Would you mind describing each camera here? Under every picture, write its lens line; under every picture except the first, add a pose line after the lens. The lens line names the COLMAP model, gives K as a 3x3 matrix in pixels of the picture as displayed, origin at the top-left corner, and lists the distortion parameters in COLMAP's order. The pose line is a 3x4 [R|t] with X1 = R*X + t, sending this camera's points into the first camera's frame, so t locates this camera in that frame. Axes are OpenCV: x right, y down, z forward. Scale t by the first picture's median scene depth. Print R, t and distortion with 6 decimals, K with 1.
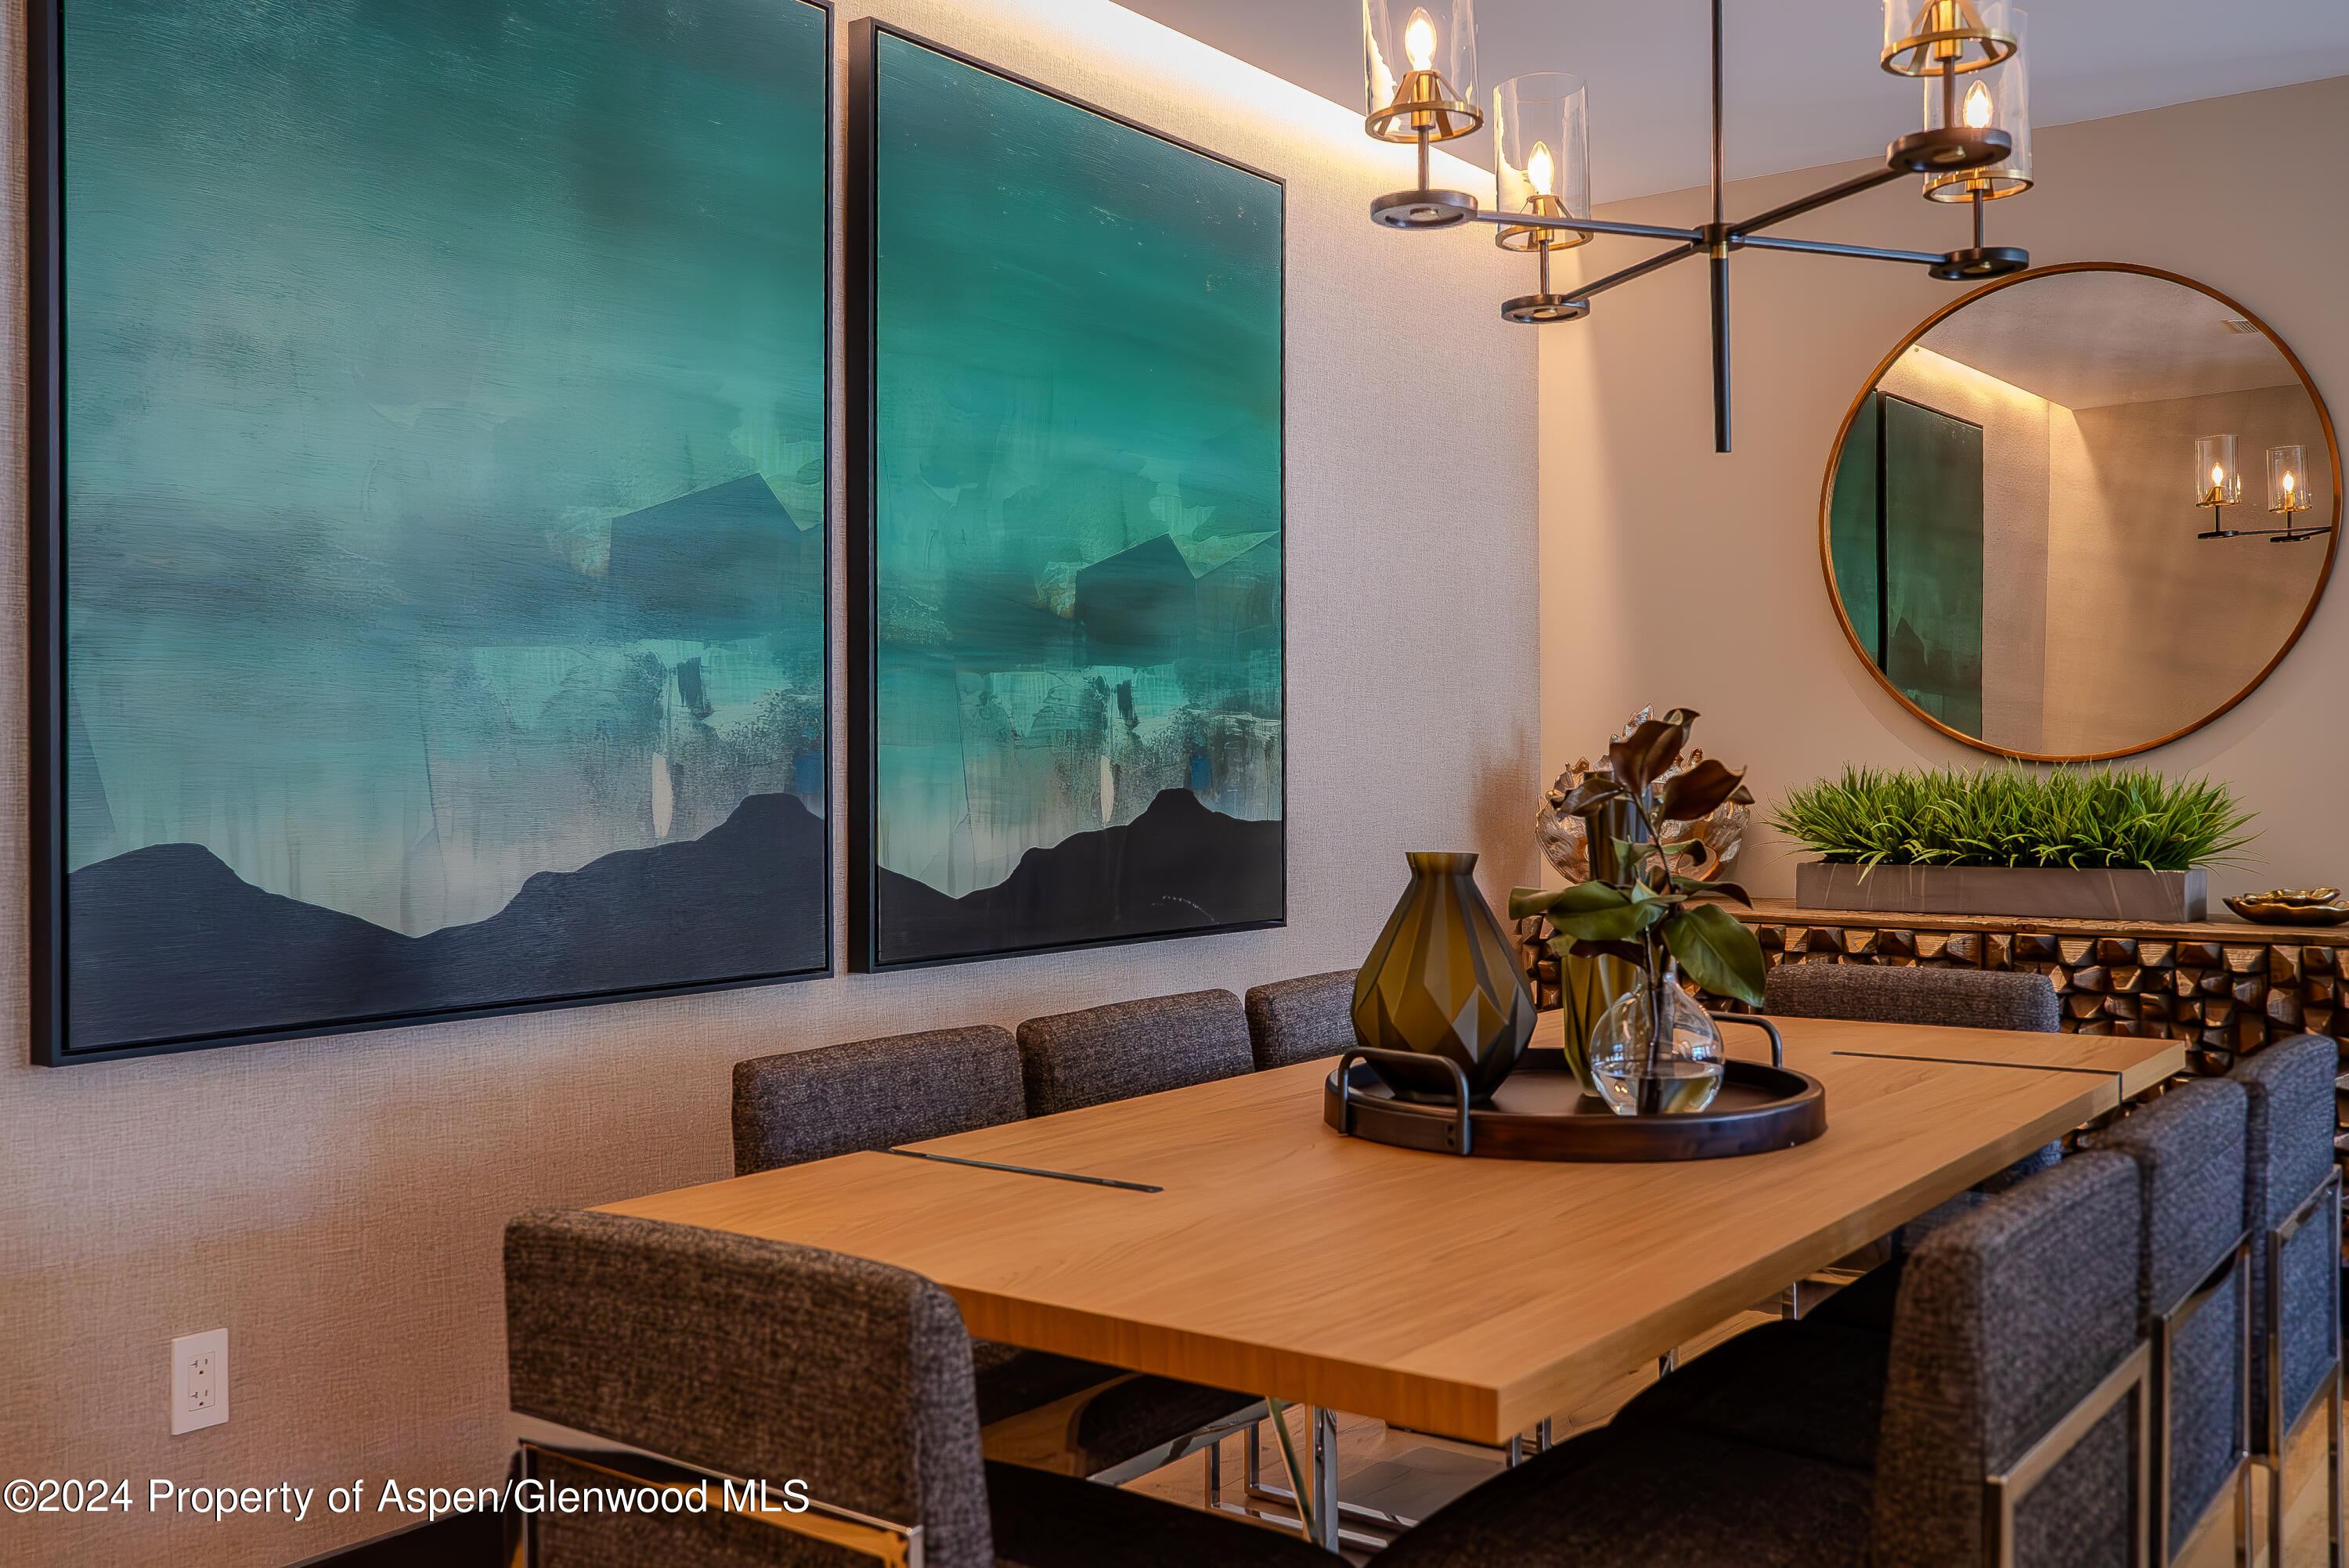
lens RADIAL K [[2114.2, 0, 1173.7], [0, 2114.2, 770.8], [0, 0, 1]] dist [0.006506, 0.007524]
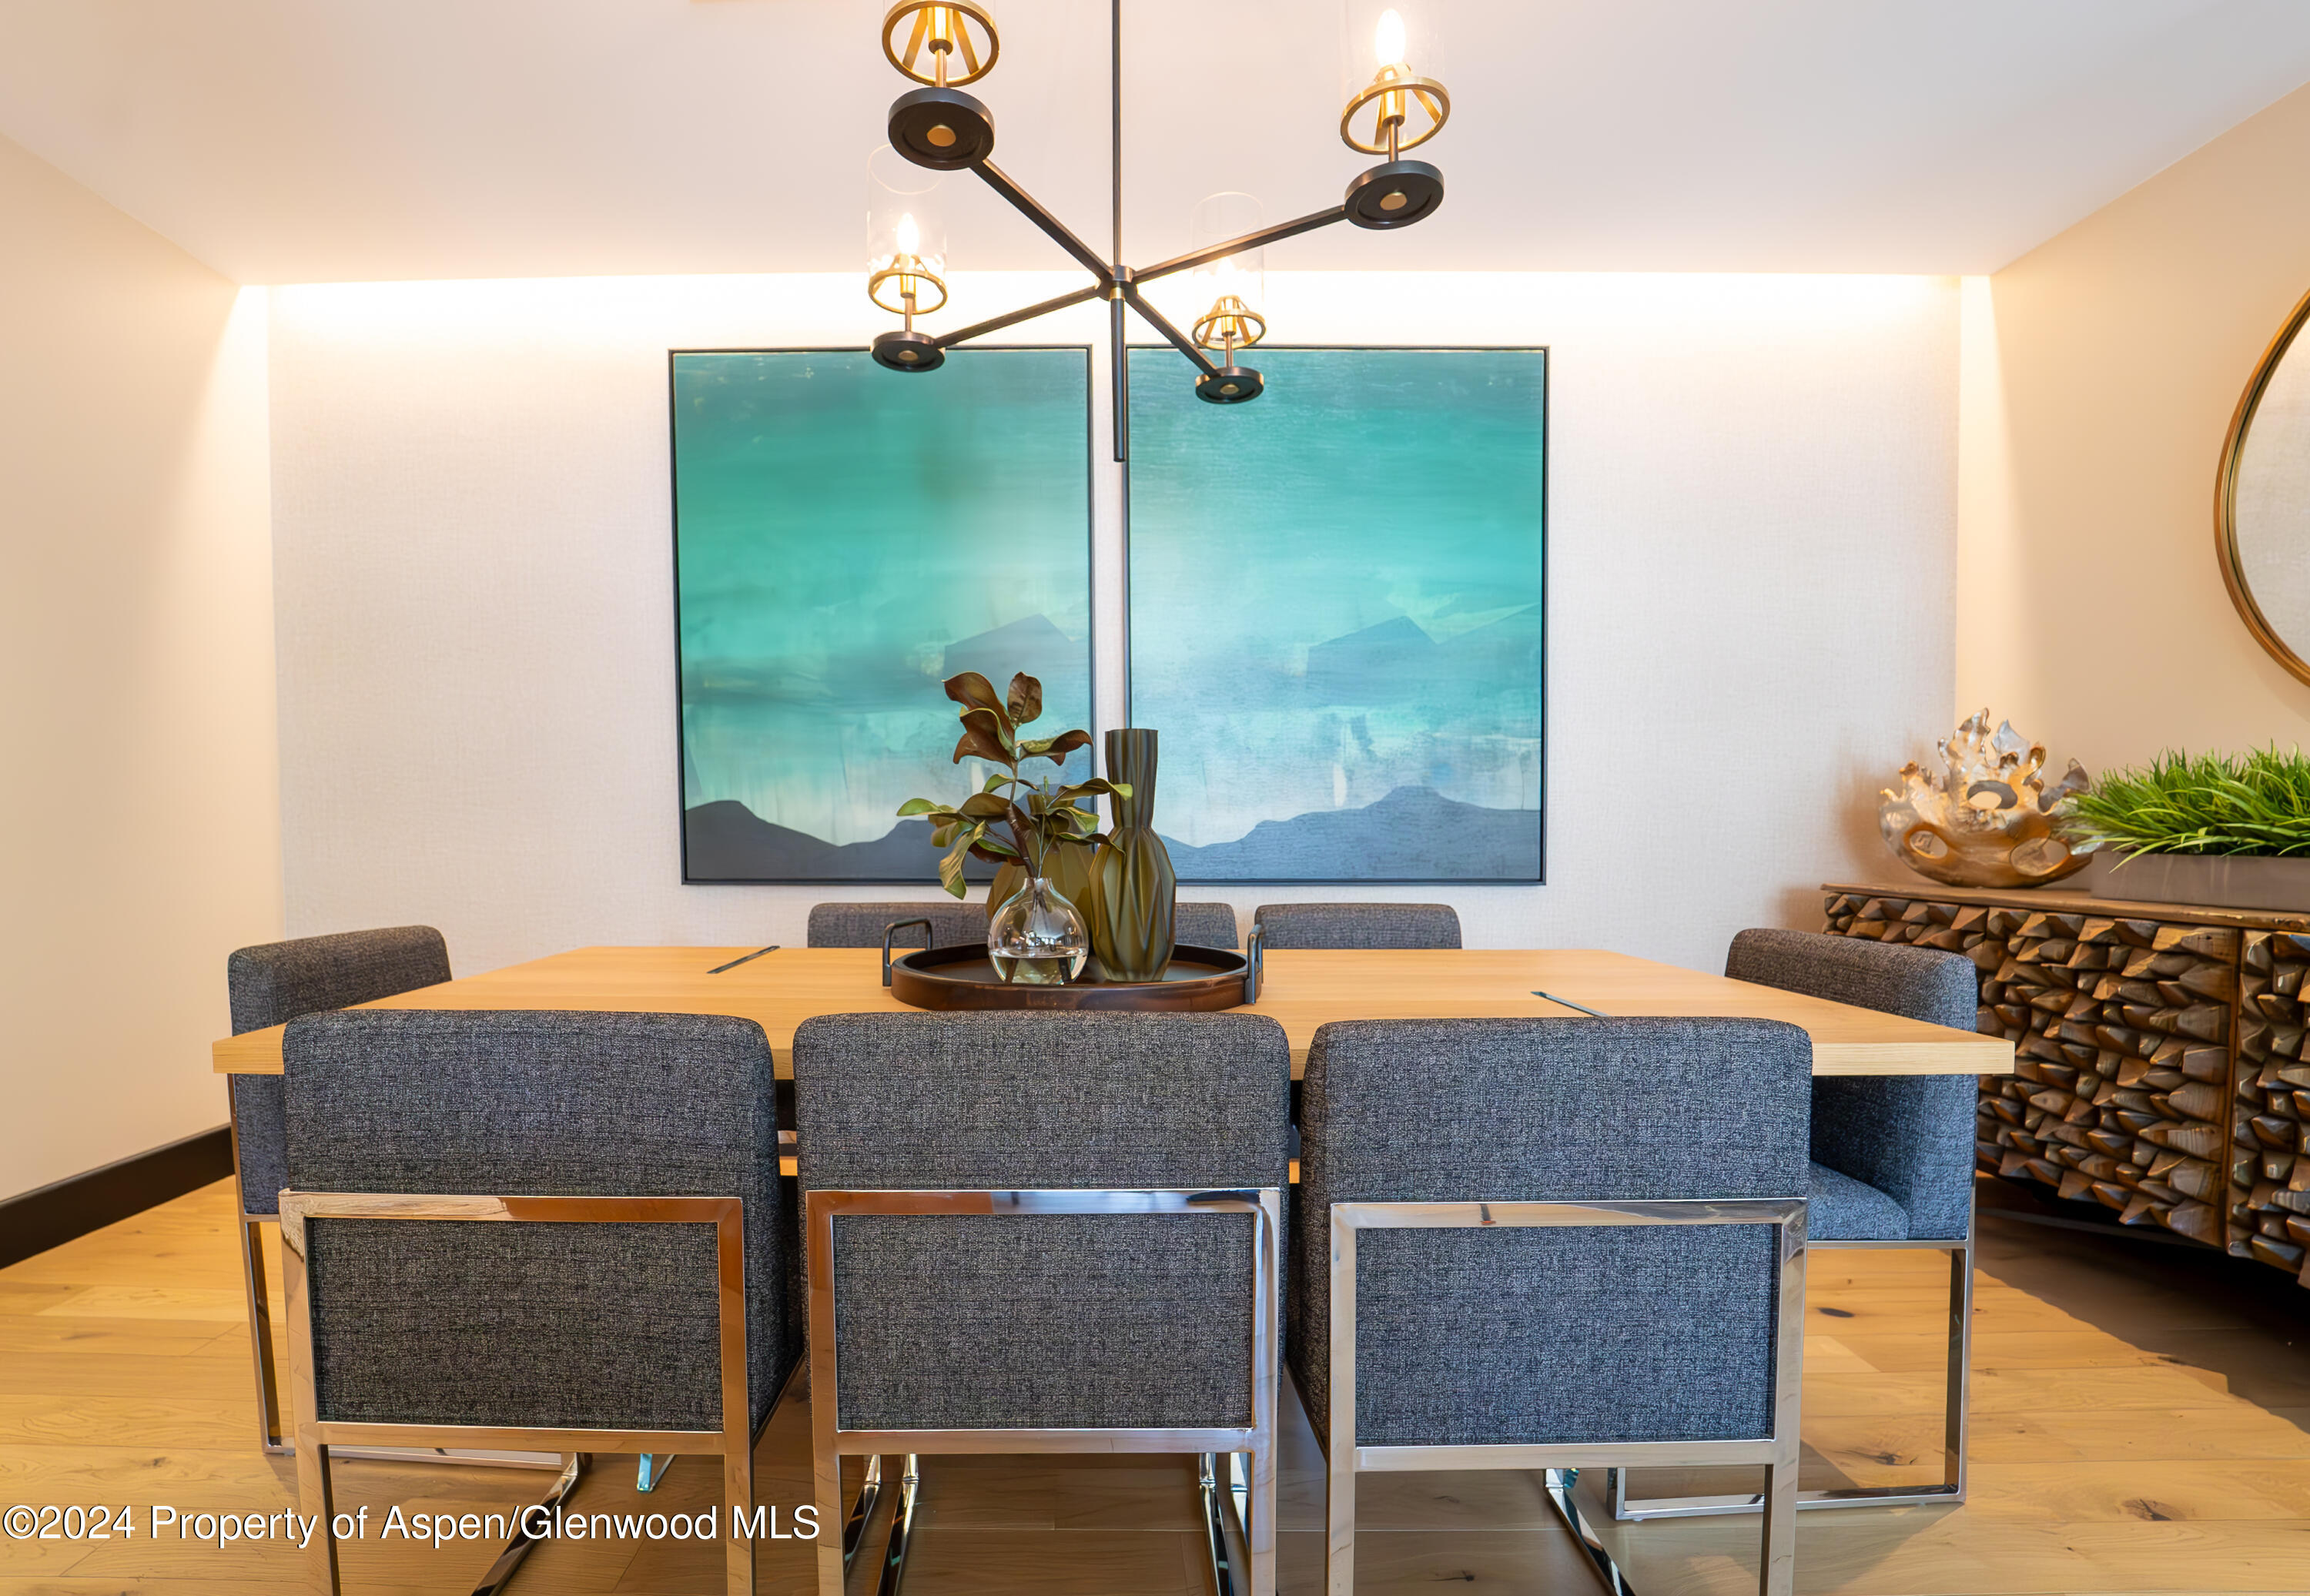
lens RADIAL K [[843.0, 0, 1155.6], [0, 843.0, 810.1], [0, 0, 1]] dist [-0.001722, -0.000003]
pose [[0.608300, 0.041083, -0.792643, 0.371847], [-0.005309, 0.998848, 0.047696, -0.001751], [0.793689, -0.024805, 0.607818, 0.491631]]
